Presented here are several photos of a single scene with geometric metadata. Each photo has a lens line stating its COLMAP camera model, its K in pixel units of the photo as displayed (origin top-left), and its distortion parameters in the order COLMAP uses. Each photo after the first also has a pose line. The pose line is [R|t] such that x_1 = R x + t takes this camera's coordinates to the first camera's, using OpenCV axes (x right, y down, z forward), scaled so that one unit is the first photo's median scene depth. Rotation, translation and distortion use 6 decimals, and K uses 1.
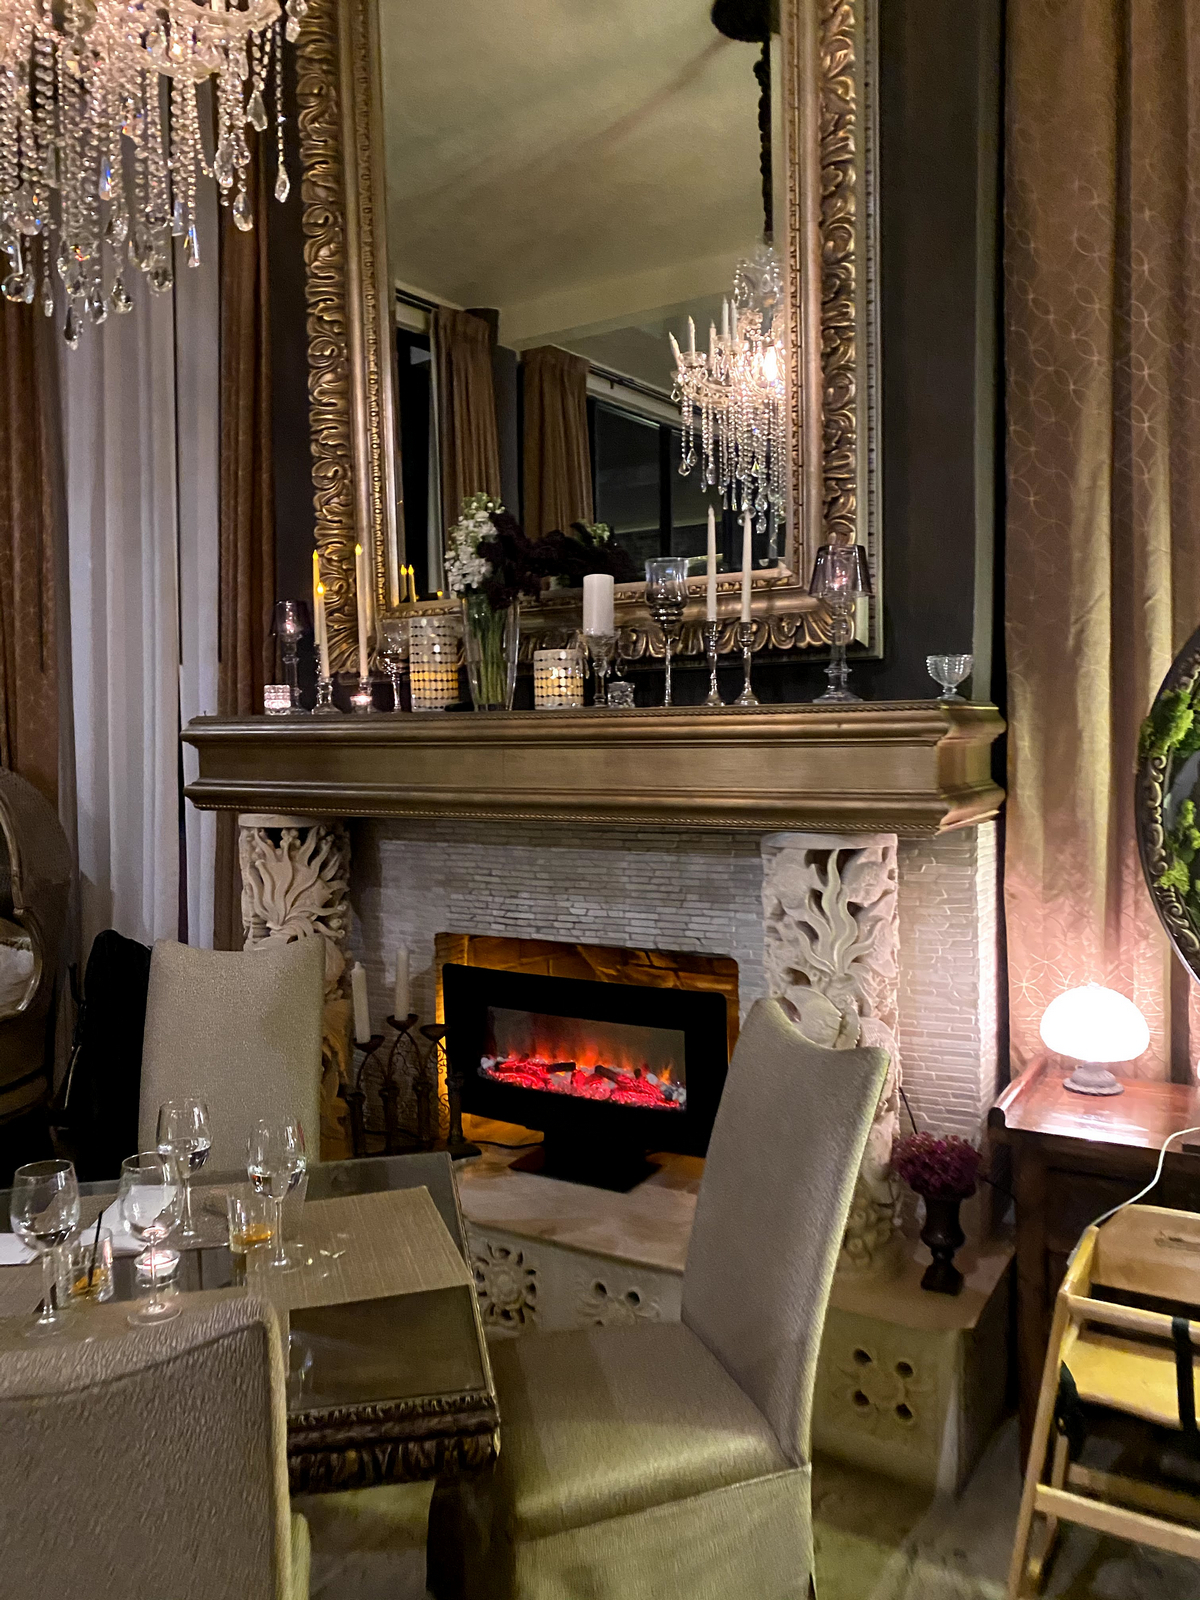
lens RADIAL K [[1204.4, 0, 600.0], [0, 1204.4, 803.0], [0, 0, 1]] dist [0.074320, -0.142611]
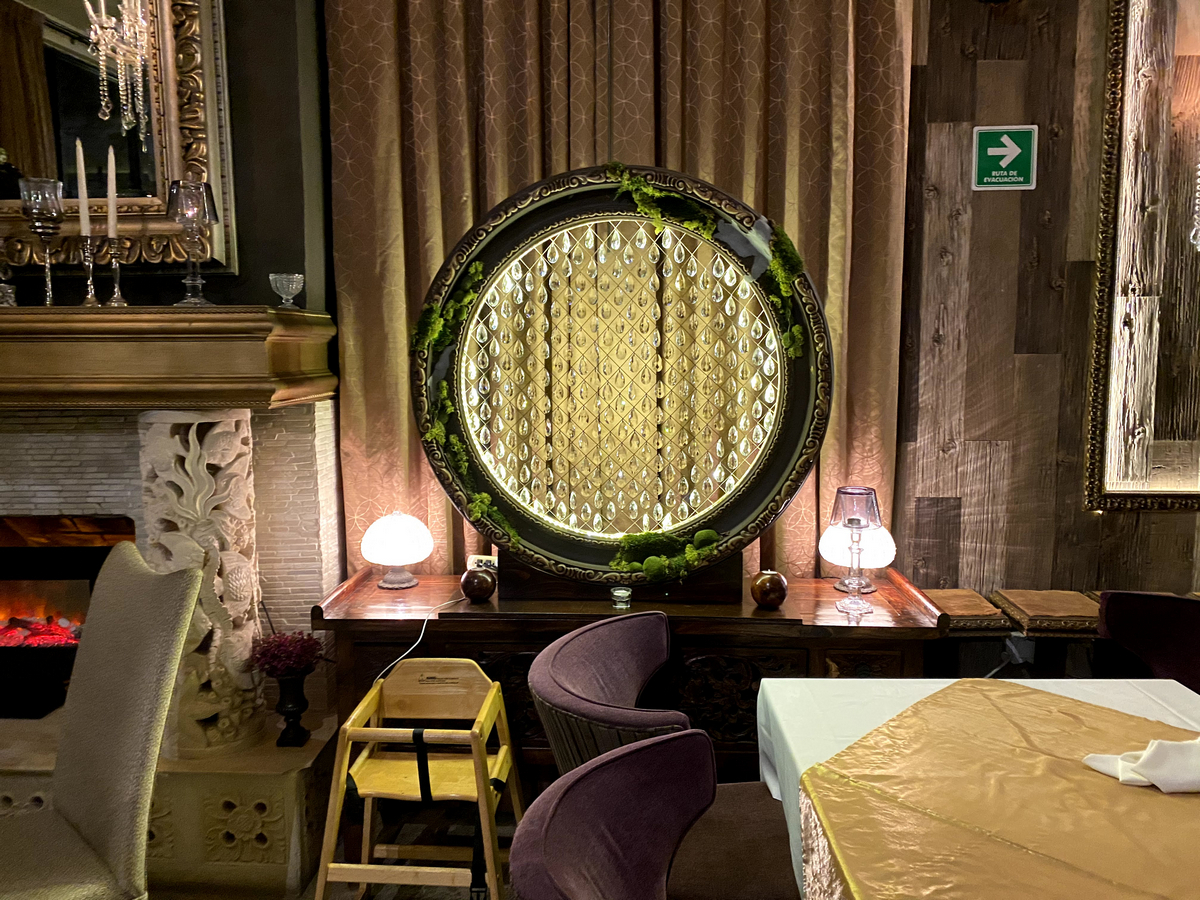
lens RADIAL K [[900.8, 0, 600.0], [0, 900.8, 450.0], [0, 0, 1]] dist [0.002635, -0.012388]
pose [[0.878242, -0.042821, 0.476295, 0.111177], [0.017689, 0.998210, 0.057126, 0.019278], [-0.477888, -0.041745, 0.877428, -0.034164]]
